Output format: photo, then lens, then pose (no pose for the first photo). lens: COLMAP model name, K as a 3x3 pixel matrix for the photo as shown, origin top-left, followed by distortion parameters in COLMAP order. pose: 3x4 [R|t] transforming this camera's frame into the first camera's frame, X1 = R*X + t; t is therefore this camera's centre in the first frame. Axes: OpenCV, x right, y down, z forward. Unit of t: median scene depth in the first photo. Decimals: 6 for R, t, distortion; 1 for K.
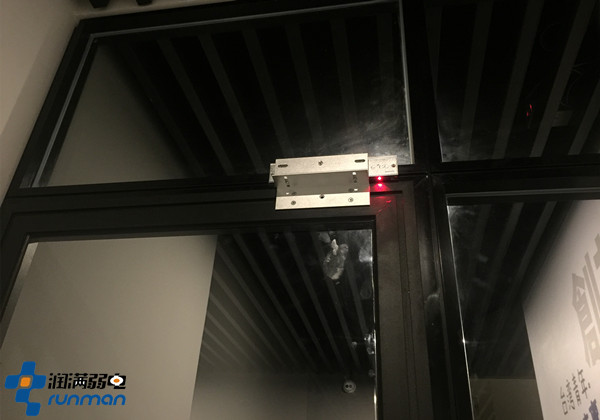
lens RADIAL K [[514.7, 0, 303.9], [0, 514.7, 206.8], [0, 0, 1]] dist [0.049359, -0.000848]
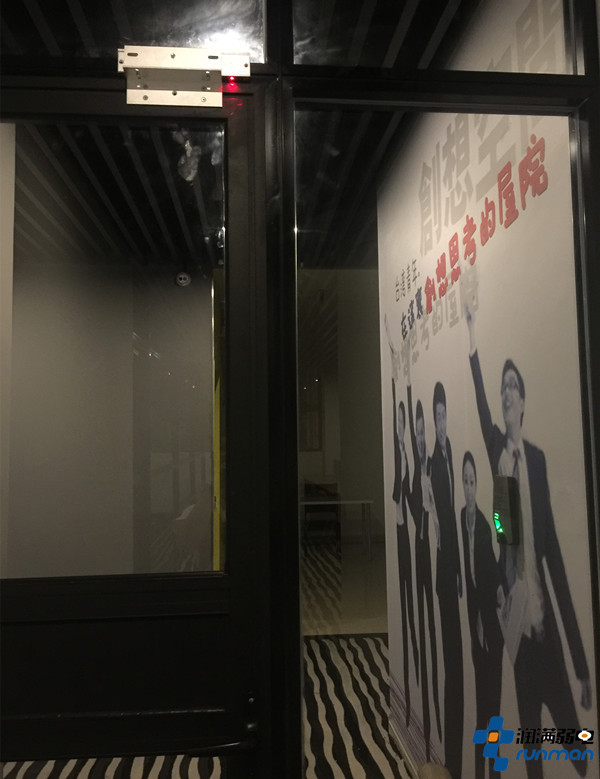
lens RADIAL K [[698.9, 0, 302.0], [0, 698.9, 386.4], [0, 0, 1]] dist [-0.005786, -0.007355]
pose [[0.965474, -0.041112, 0.257235, -0.097926], [-0.082815, 0.887801, 0.452716, -0.147895], [-0.246985, -0.458388, 0.853744, -0.481083]]
